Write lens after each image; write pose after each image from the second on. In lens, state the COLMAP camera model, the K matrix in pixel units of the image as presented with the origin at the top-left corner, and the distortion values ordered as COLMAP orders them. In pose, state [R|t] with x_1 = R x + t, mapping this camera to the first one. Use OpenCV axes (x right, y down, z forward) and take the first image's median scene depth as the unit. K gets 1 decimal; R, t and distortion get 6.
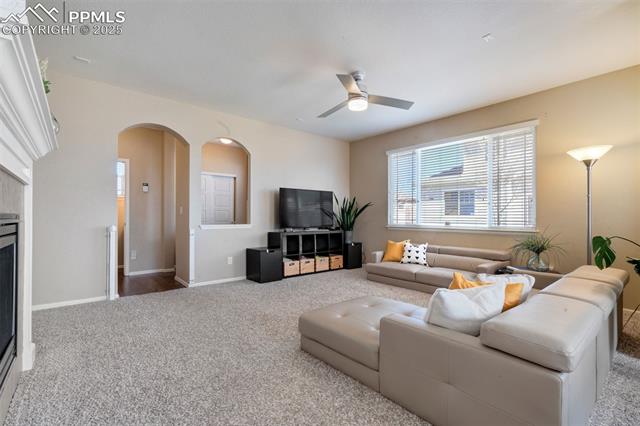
lens RADIAL K [[282.5, 0, 309.7], [0, 282.5, 213.5], [0, 0, 1]] dist [0.000734, 0.000161]
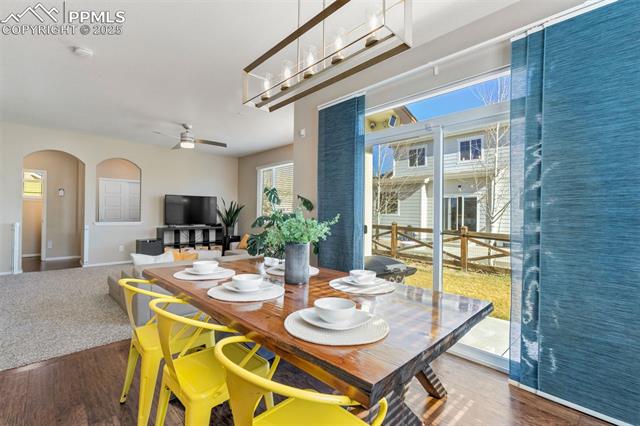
lens RADIAL K [[289.3, 0, 319.3], [0, 289.3, 209.9], [0, 0, 1]] dist [0.012884, 0.000208]
pose [[0.998232, 0.010684, 0.058464, 0.550126], [-0.011001, 0.999926, 0.005103, -0.034146], [-0.058405, -0.005737, 0.998276, -0.424902]]
